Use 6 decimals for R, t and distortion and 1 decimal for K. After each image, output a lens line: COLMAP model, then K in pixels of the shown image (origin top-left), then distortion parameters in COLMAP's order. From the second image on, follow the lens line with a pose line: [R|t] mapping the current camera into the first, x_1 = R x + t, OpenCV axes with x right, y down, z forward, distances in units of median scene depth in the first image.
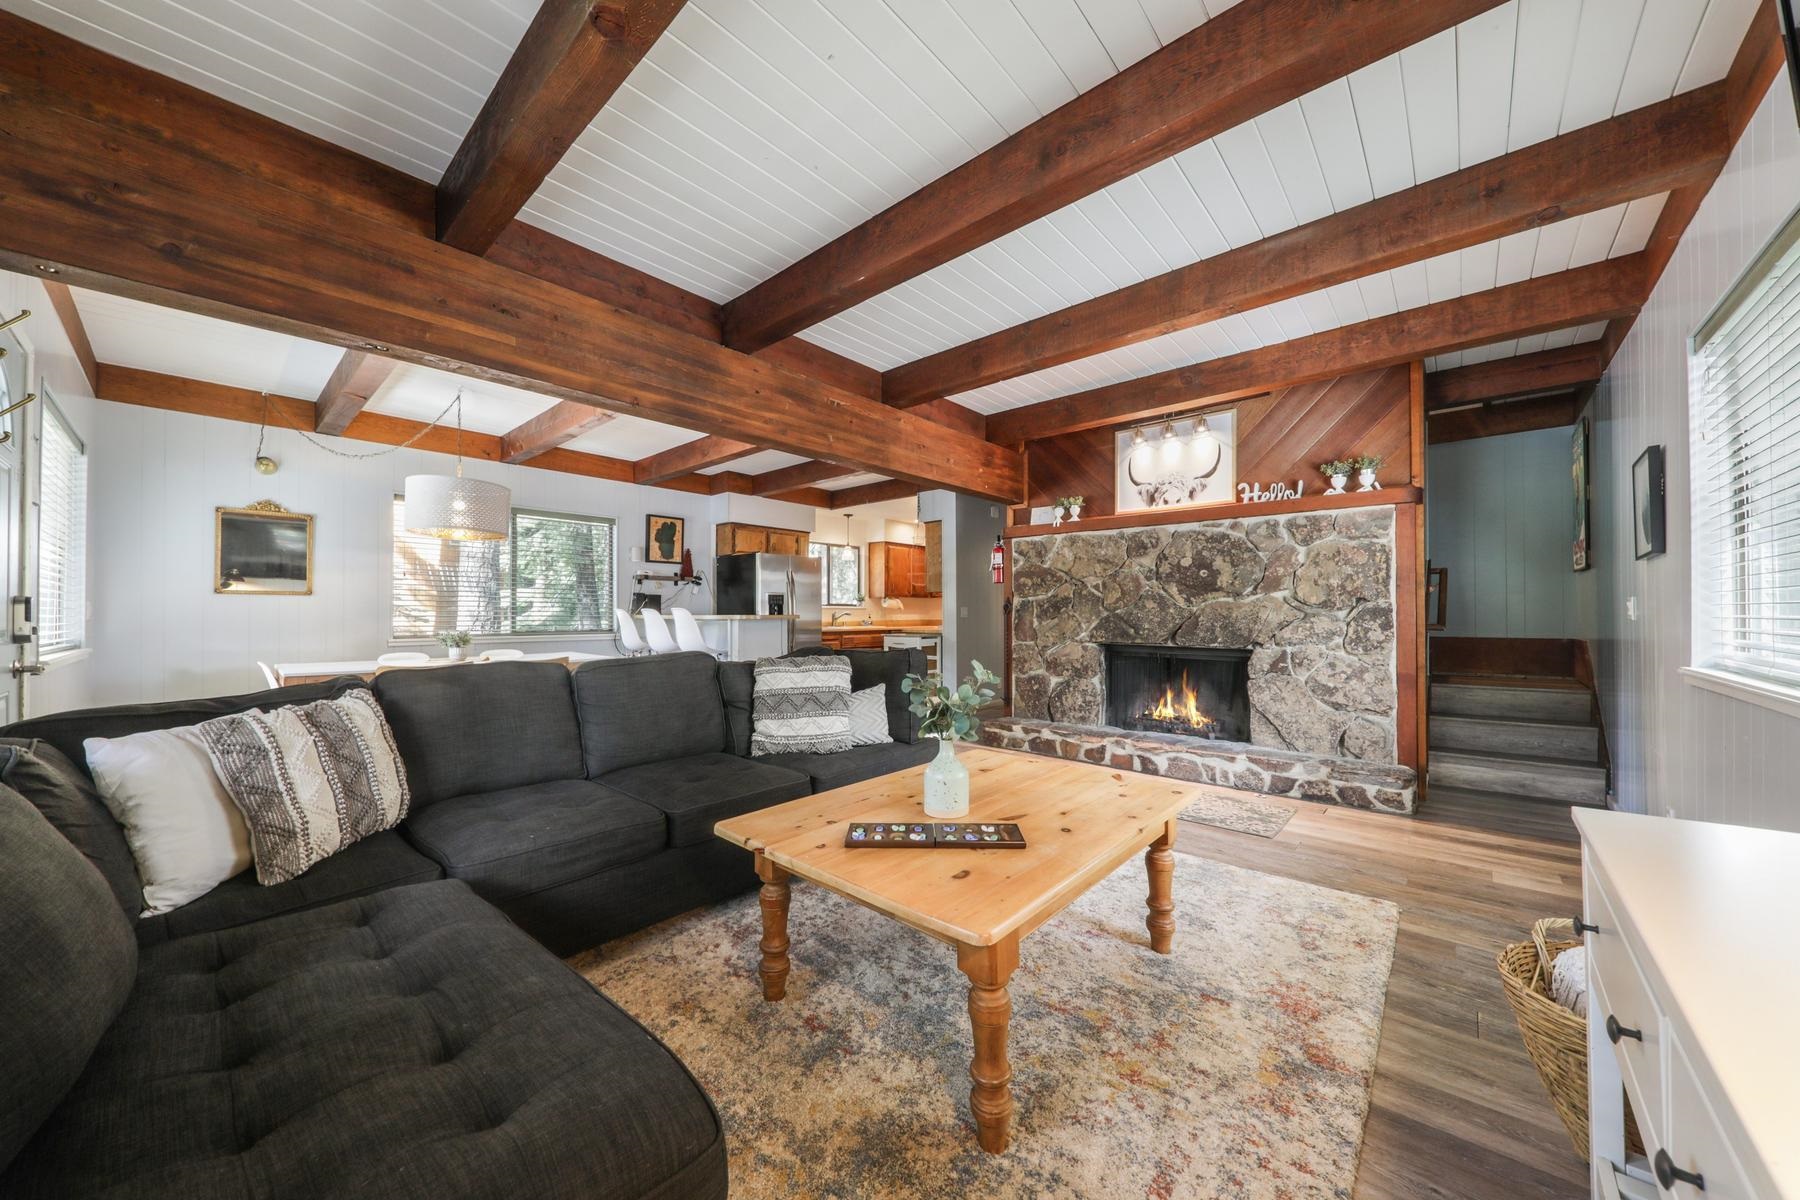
lens RADIAL K [[619.7, 0, 913.2], [0, 619.7, 614.3], [0, 0, 1]] dist [0.001574, -0.003252]
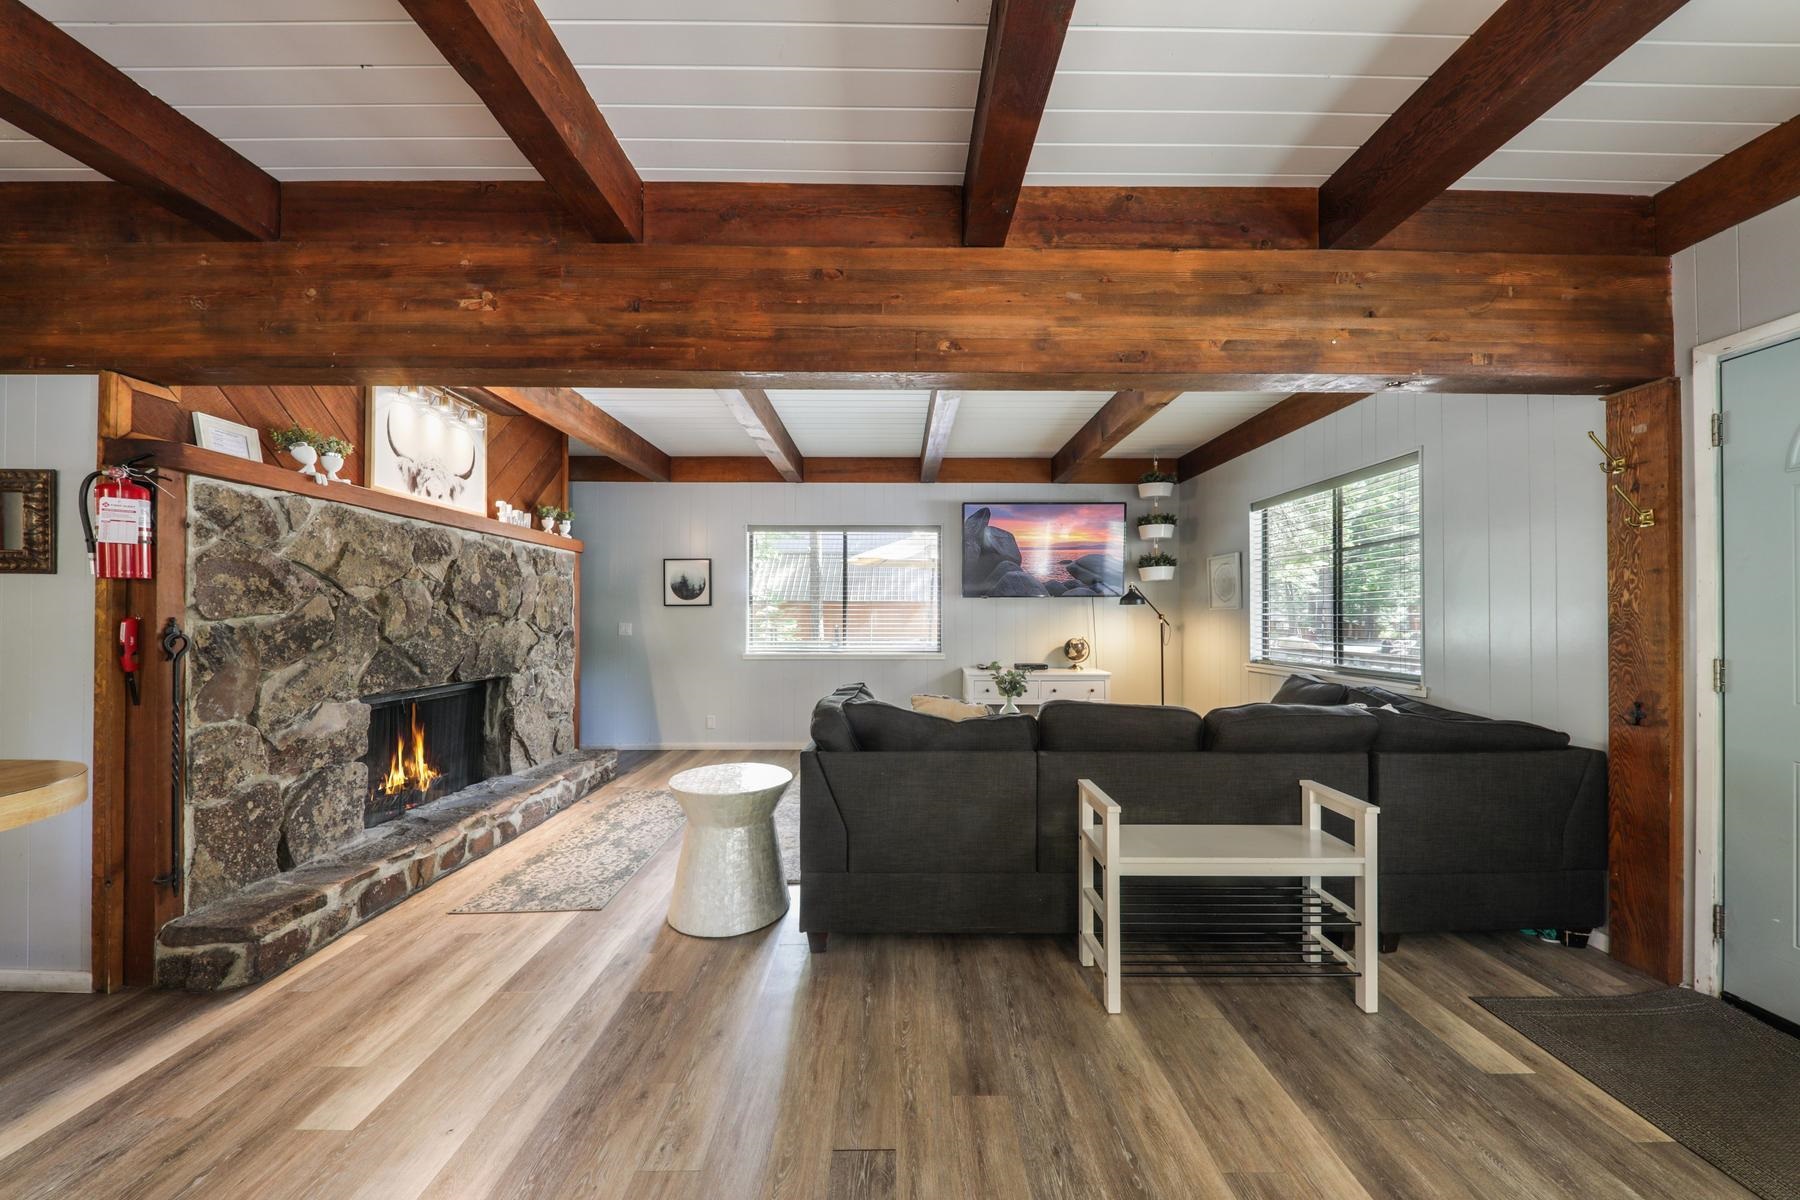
lens RADIAL K [[619.7, 0, 905.1], [0, 619.7, 604.8], [0, 0, 1]] dist [0.001574, -0.003252]
pose [[-0.665485, 0.012600, 0.746305, -0.503967], [0.000167, 0.999860, -0.016732, -0.032624], [-0.746412, -0.011010, -0.665394, 1.017856]]
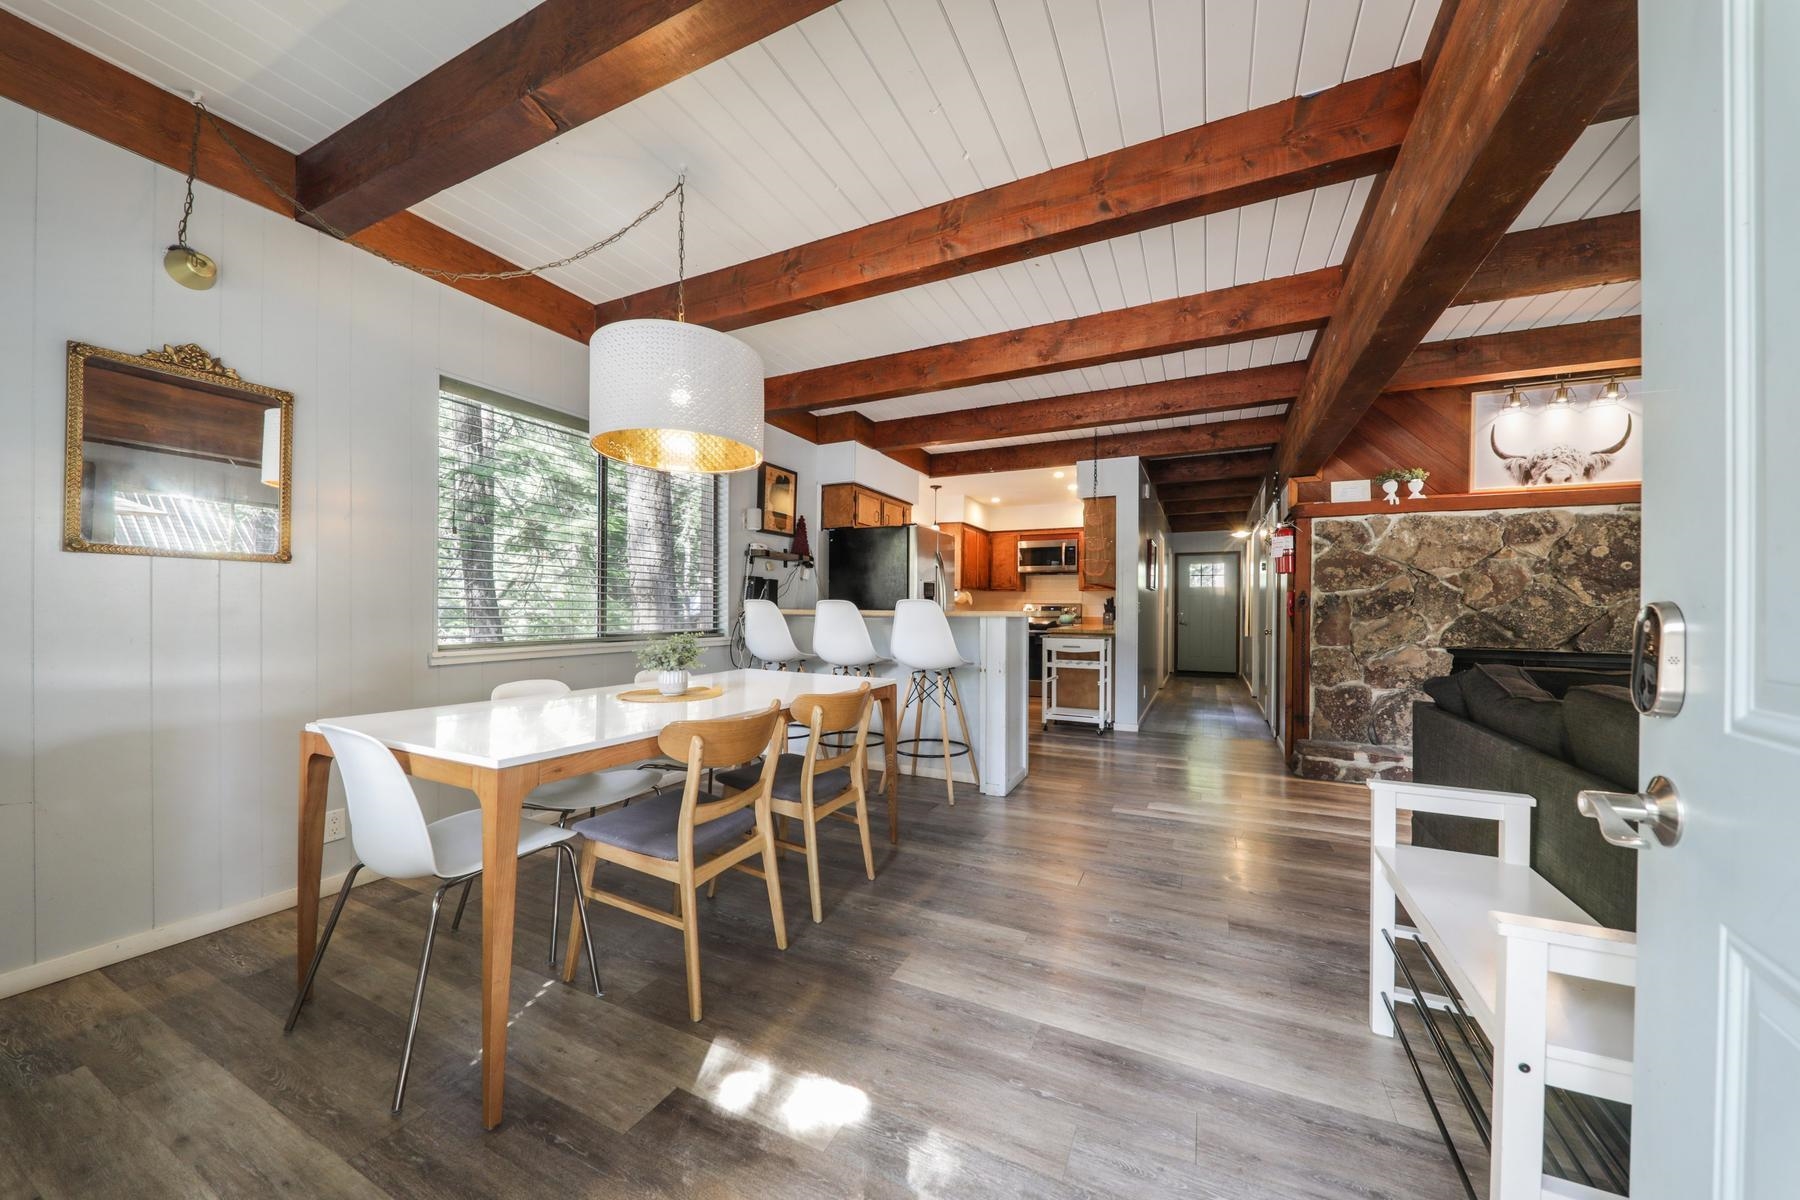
lens RADIAL K [[619.7, 0, 909.1], [0, 619.7, 617.1], [0, 0, 1]] dist [0.001574, -0.003252]
pose [[0.964219, 0.004959, 0.265061, -0.617887], [-0.008067, 0.999911, 0.010637, 0.002303], [-0.264985, -0.012394, 0.964173, 0.400889]]
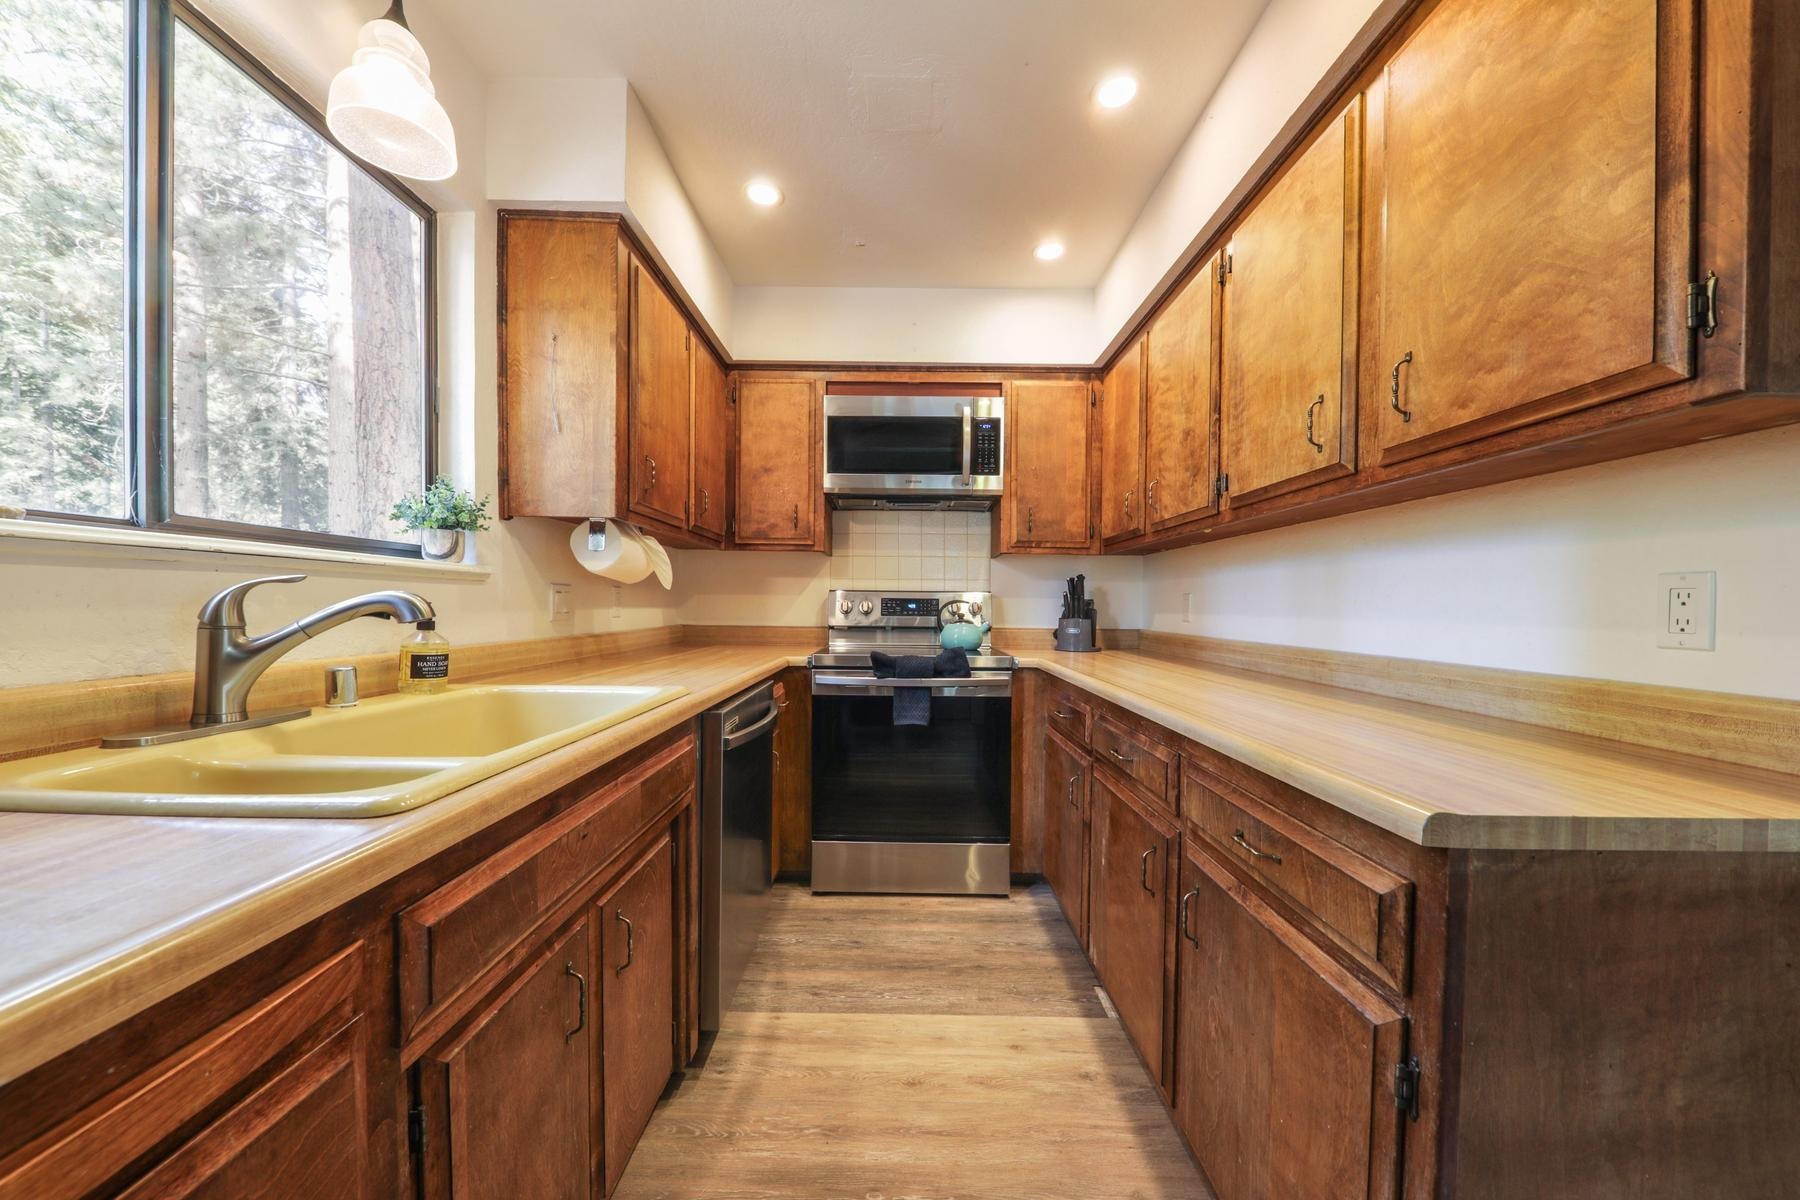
lens RADIAL K [[619.7, 0, 894.9], [0, 619.7, 607.1], [0, 0, 1]] dist [0.001574, -0.003252]
pose [[0.762003, 0.005380, 0.647551, -0.187750], [-0.008357, 0.999964, 0.001526, -0.003693], [-0.647519, -0.006575, 0.762021, 1.497680]]
